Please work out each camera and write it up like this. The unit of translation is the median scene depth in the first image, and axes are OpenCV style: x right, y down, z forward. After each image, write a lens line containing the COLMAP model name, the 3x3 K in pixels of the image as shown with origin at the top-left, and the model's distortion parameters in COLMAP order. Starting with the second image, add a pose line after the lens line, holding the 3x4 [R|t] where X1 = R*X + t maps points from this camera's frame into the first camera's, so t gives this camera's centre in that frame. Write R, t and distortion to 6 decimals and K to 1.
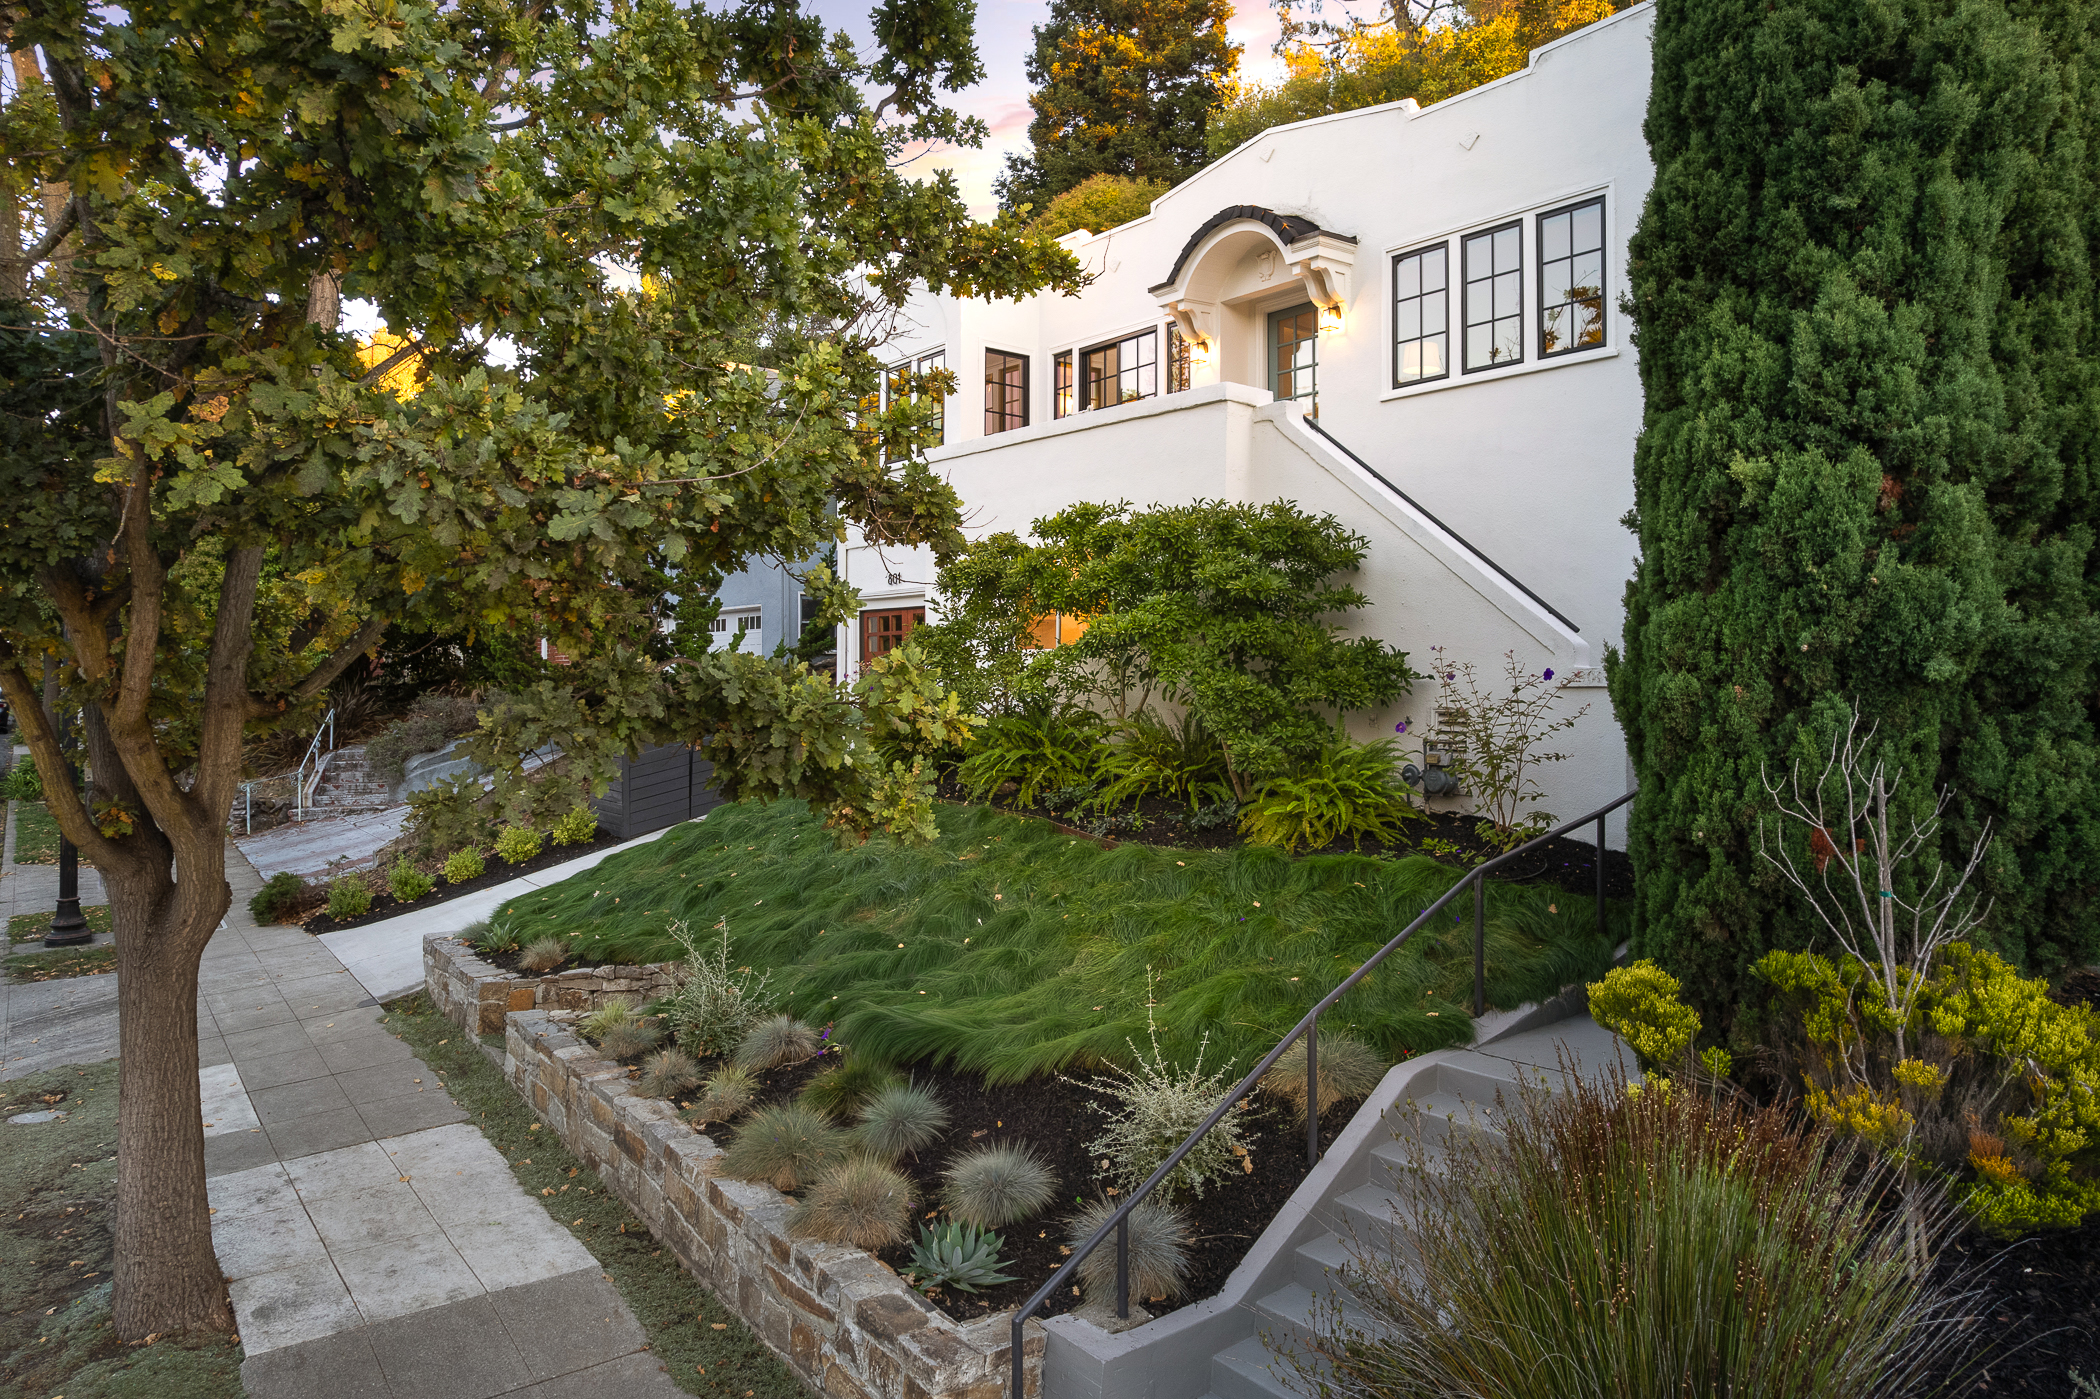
lens RADIAL K [[1350.9, 0, 1054.5], [0, 1350.9, 679.7], [0, 0, 1]] dist [-0.077337, 0.071478]
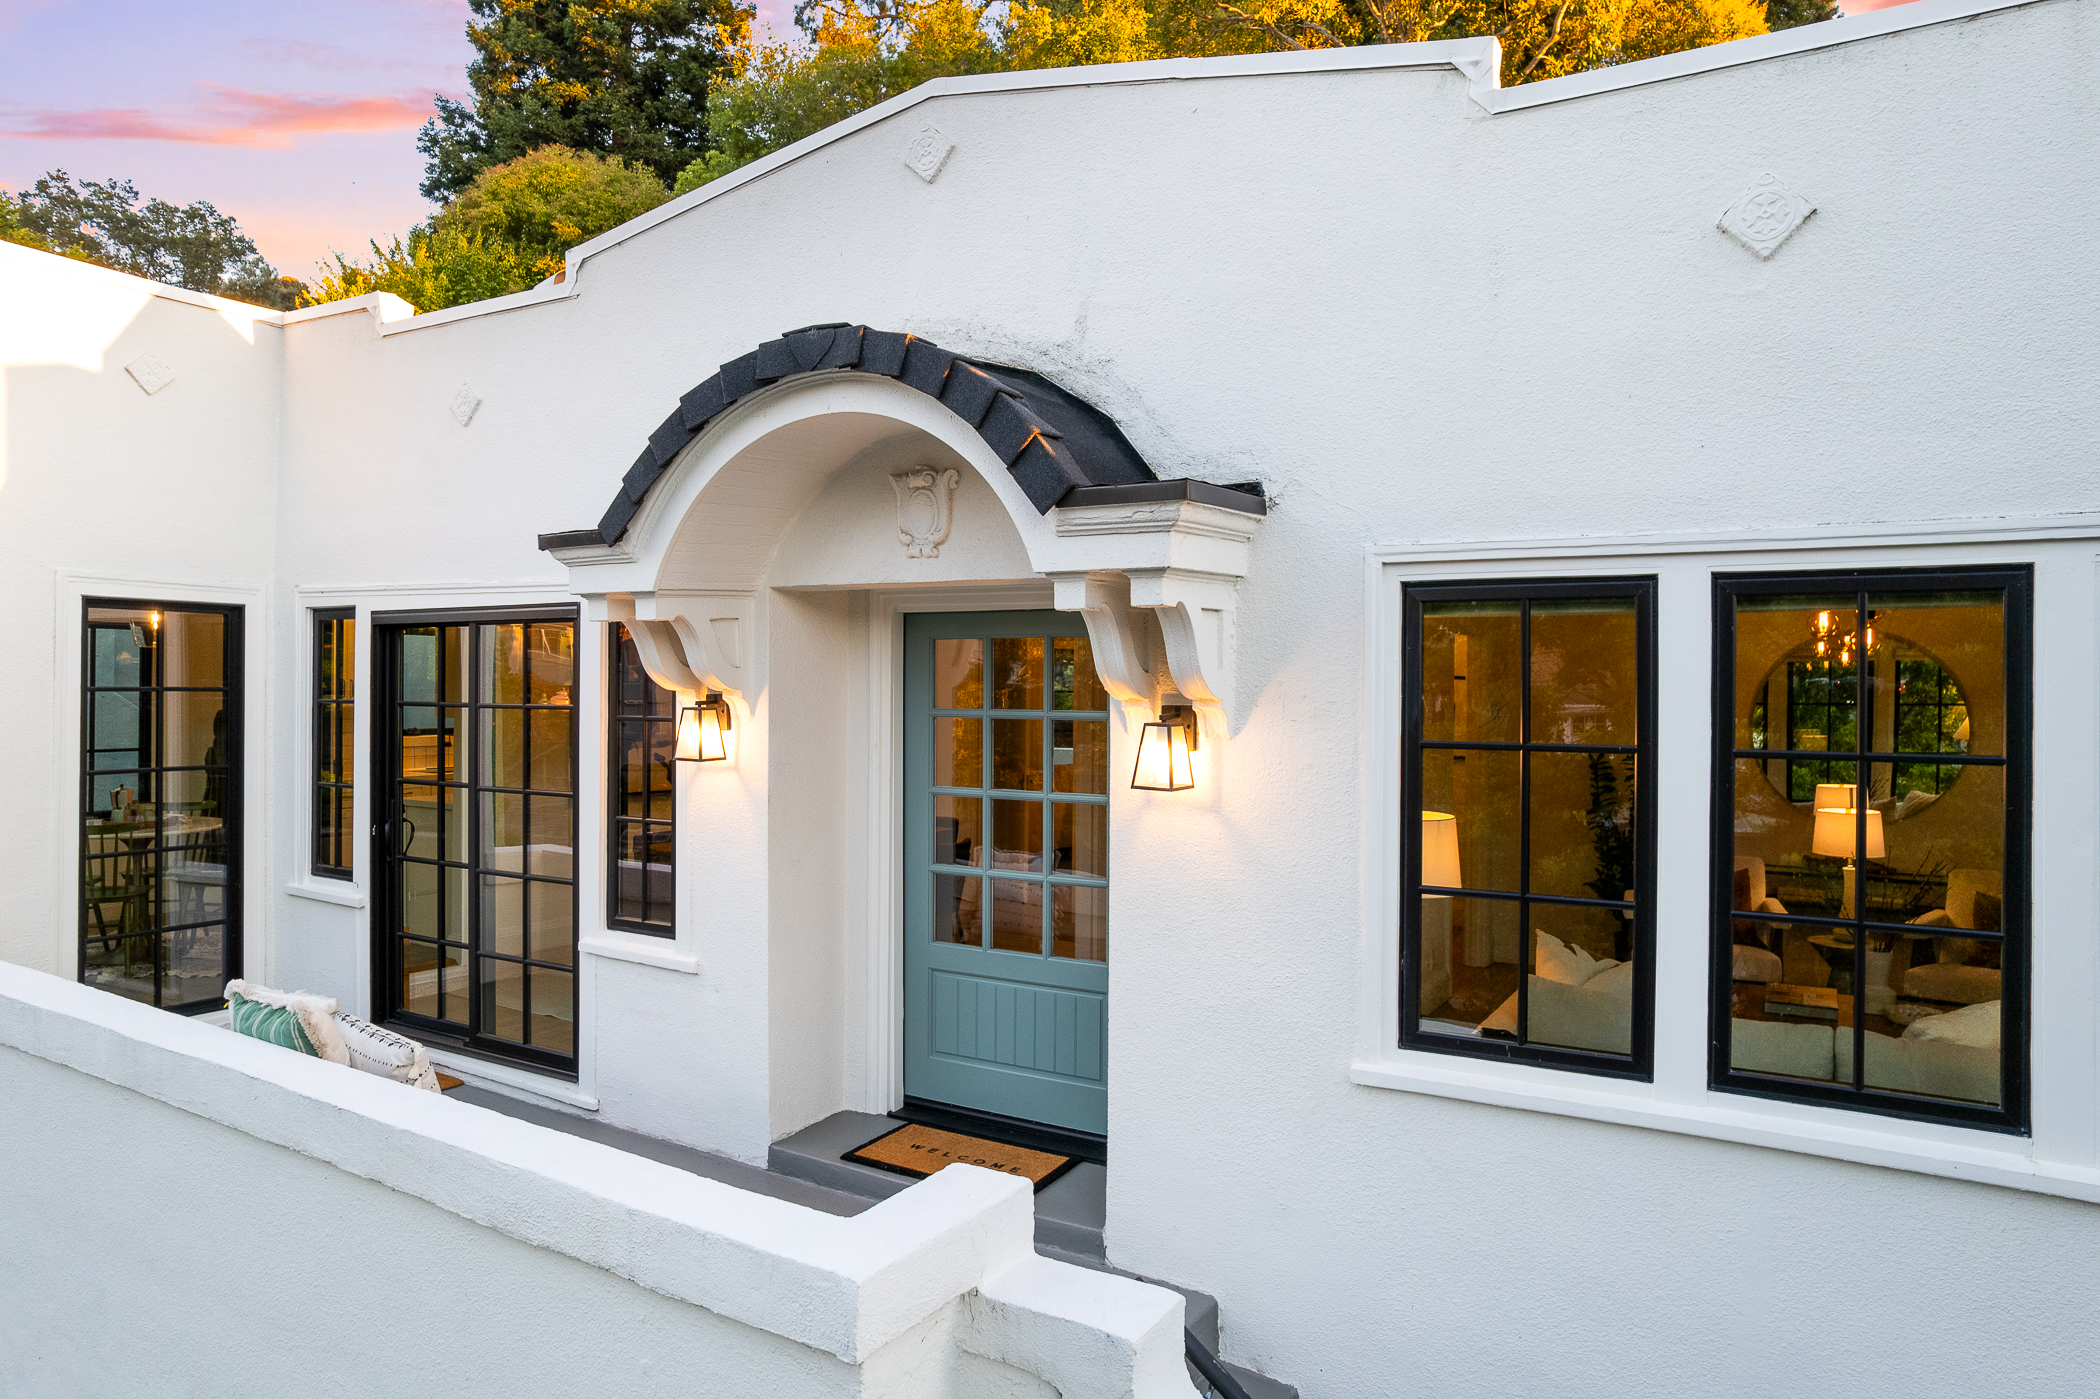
lens RADIAL K [[1350.9, 0, 1054.5], [0, 1350.9, 679.7], [0, 0, 1]] dist [-0.077337, 0.071478]
pose [[0.930758, 0.004888, 0.365602, 0.022121], [-0.005479, 0.999985, 0.000578, -0.084625], [-0.365594, -0.002542, 0.930771, 0.217357]]
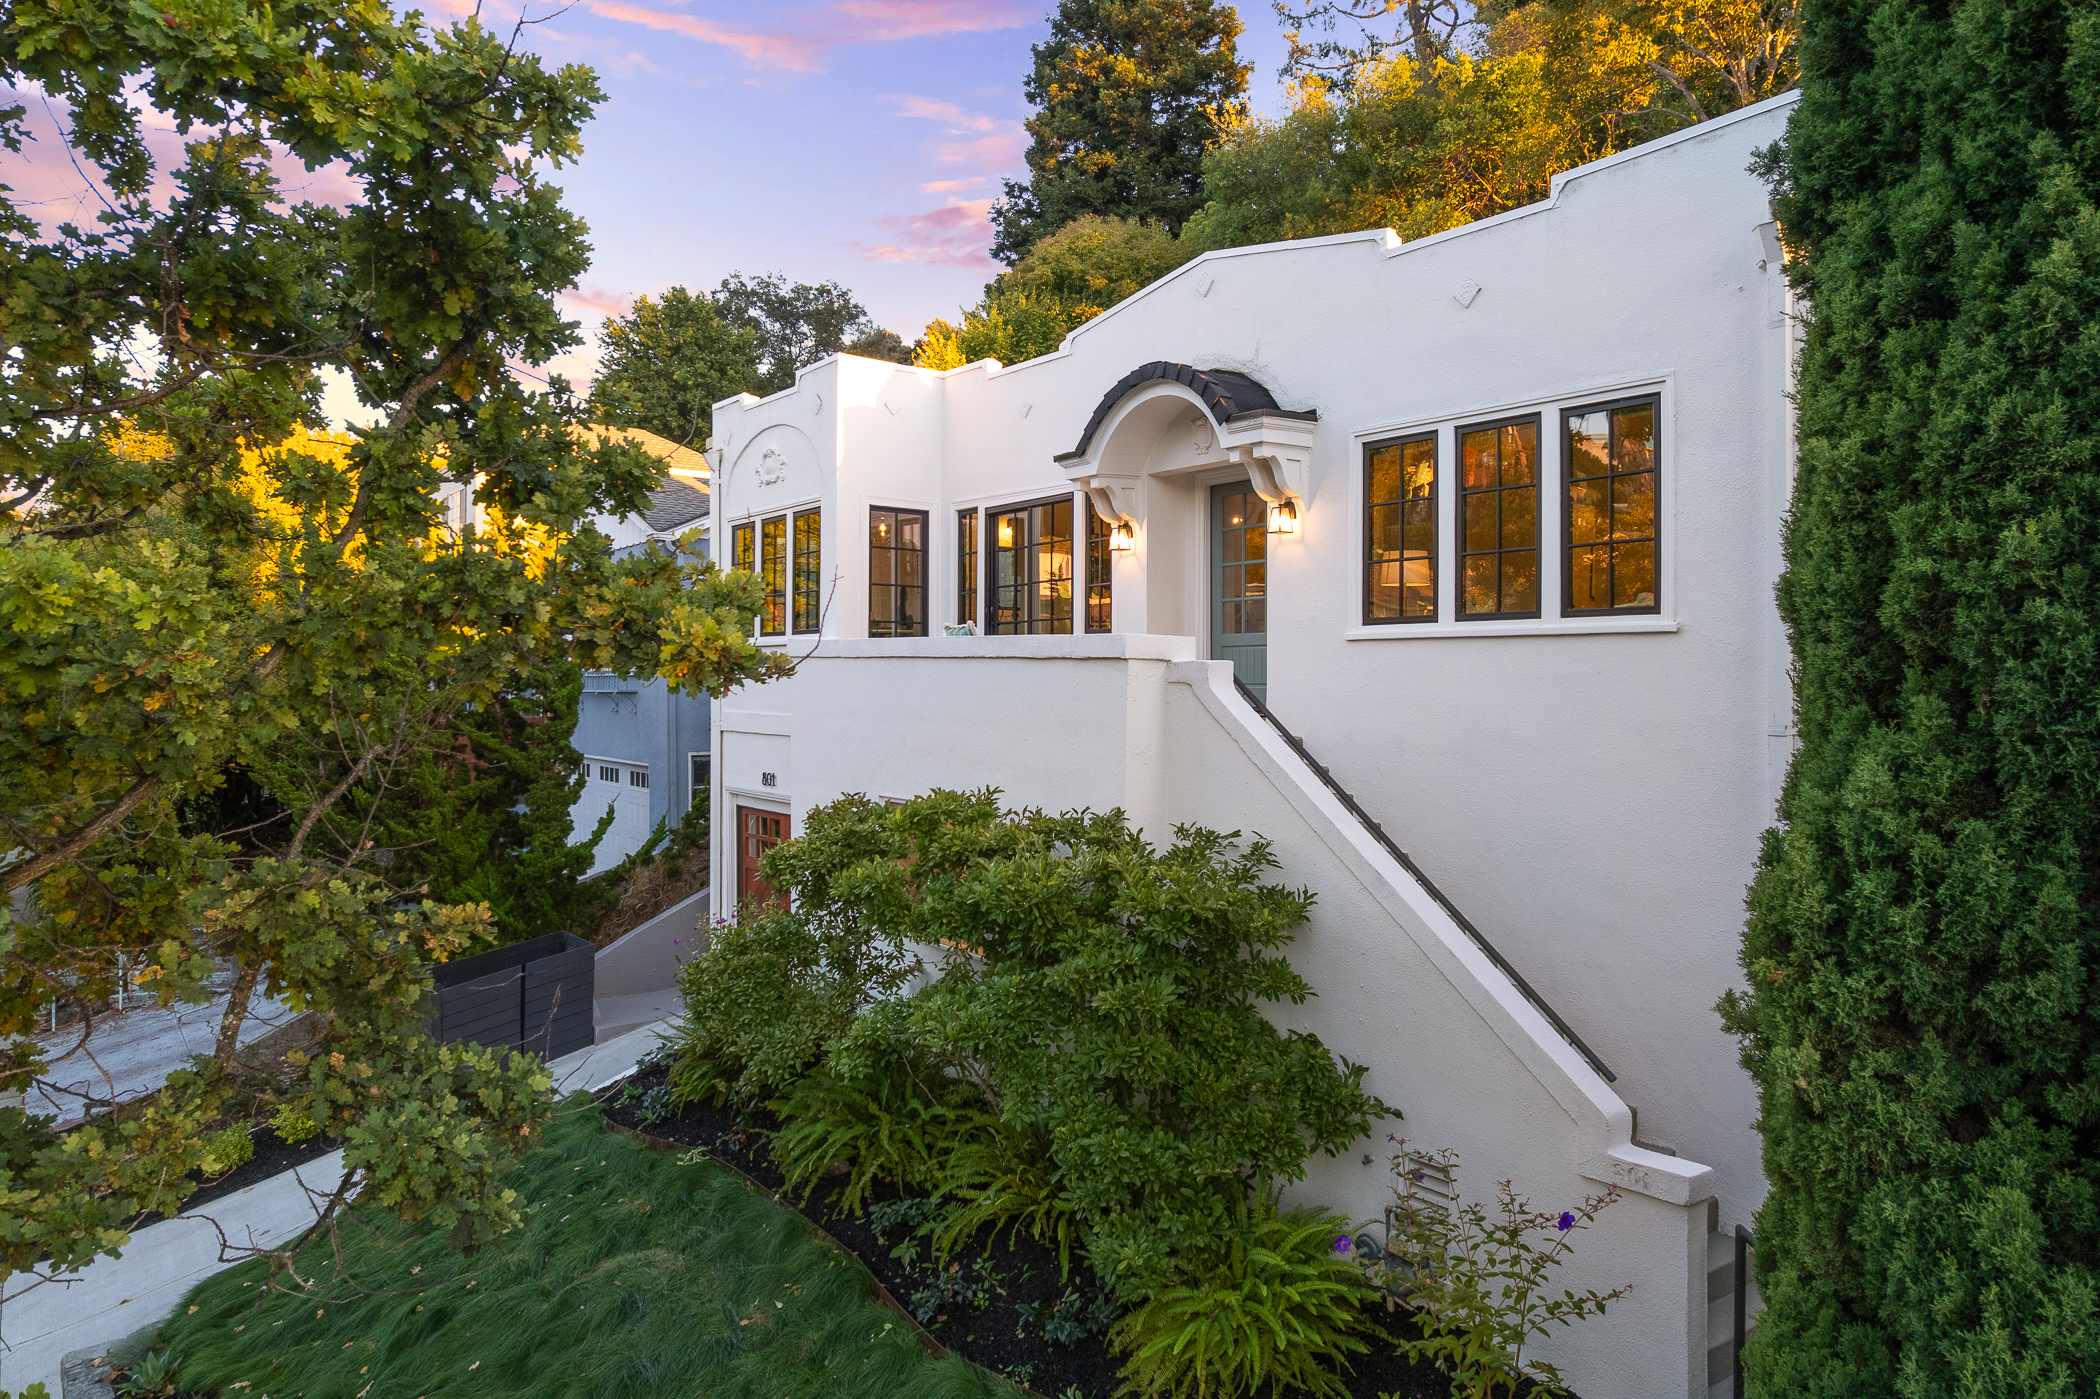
lens RADIAL K [[1350.9, 0, 1054.5], [0, 1350.9, 679.7], [0, 0, 1]] dist [-0.077337, 0.071478]
pose [[0.999758, 0.000308, -0.022006, 0.028541], [-0.000312, 1.000000, -0.000148, -0.053490], [0.022006, 0.000155, 0.999758, 0.074600]]
